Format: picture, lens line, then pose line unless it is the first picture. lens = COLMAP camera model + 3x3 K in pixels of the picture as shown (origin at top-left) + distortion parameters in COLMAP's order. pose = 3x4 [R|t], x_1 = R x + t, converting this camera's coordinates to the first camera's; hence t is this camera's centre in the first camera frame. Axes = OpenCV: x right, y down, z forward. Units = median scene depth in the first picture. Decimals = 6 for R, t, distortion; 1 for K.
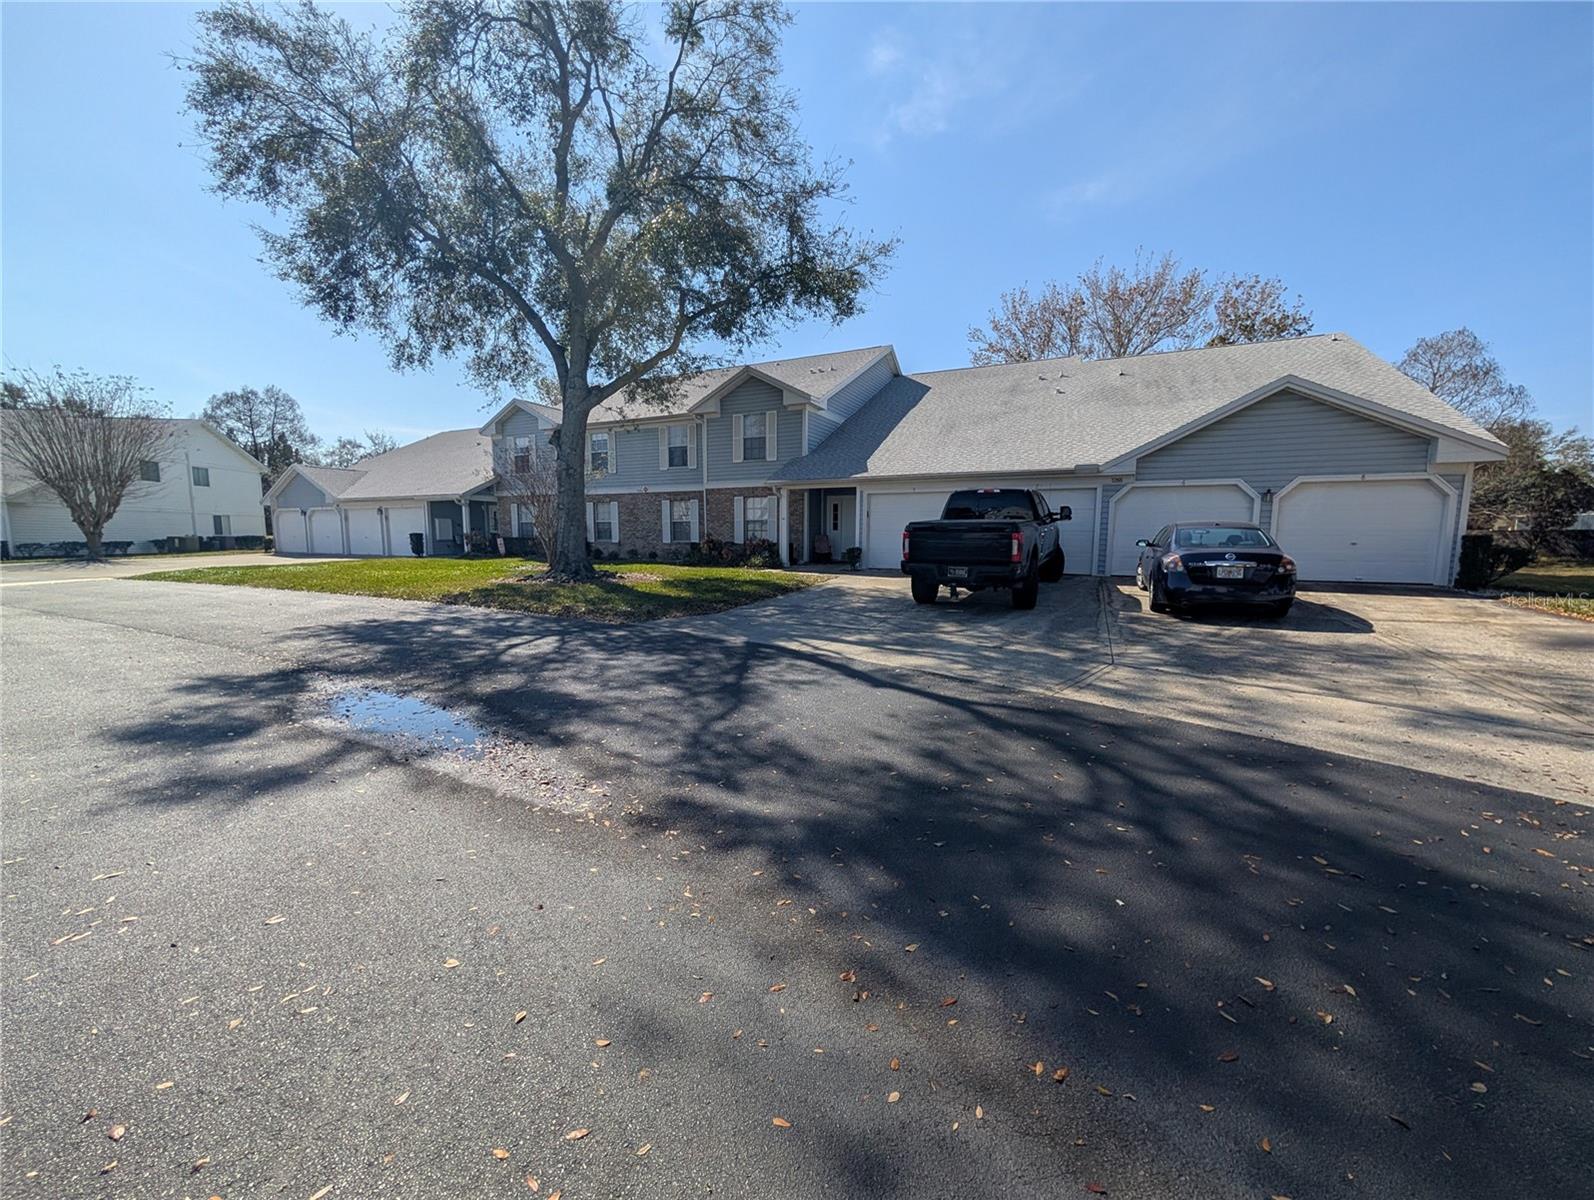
lens RADIAL K [[601.2, 0, 802.0], [0, 601.2, 602.6], [0, 0, 1]] dist [-0.002330, 0.000376]
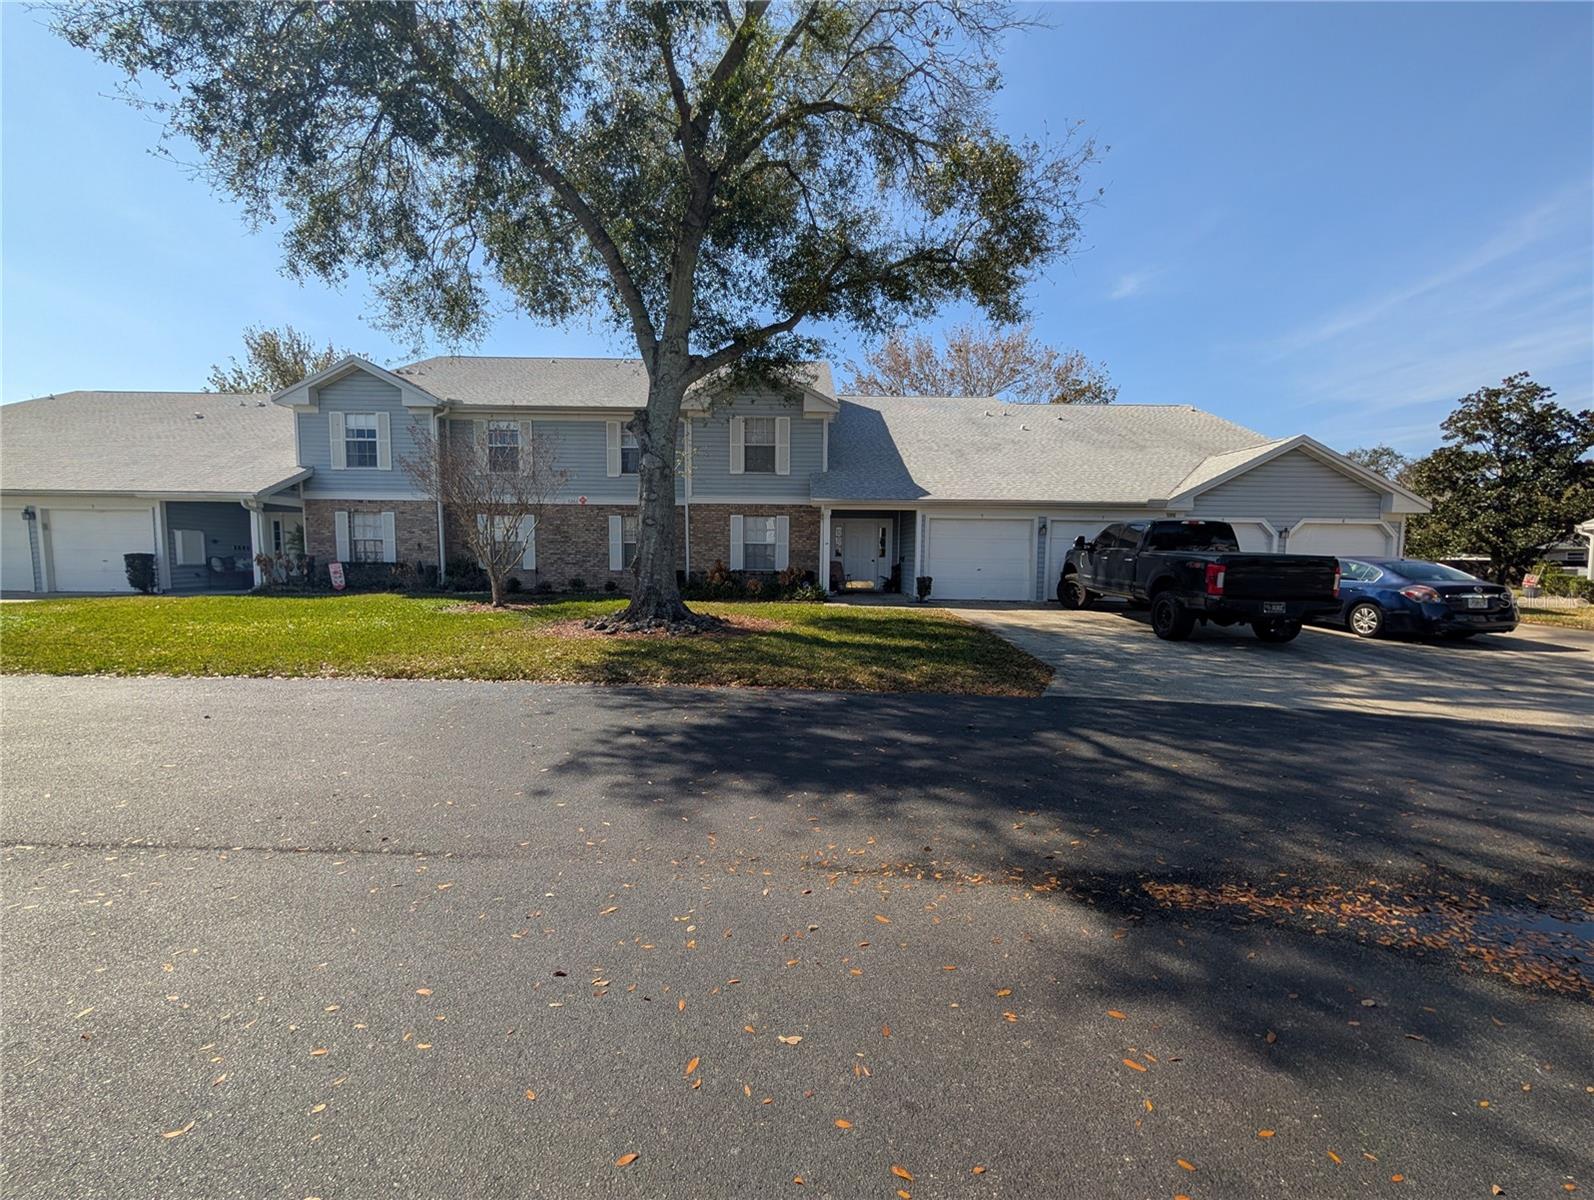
lens RADIAL K [[601.2, 0, 802.0], [0, 601.2, 602.6], [0, 0, 1]] dist [-0.002330, 0.000376]
pose [[0.897131, -0.025662, 0.441018, -0.351693], [0.041388, 0.998803, -0.026074, -0.027722], [-0.439821, 0.041644, 0.897119, 0.202226]]
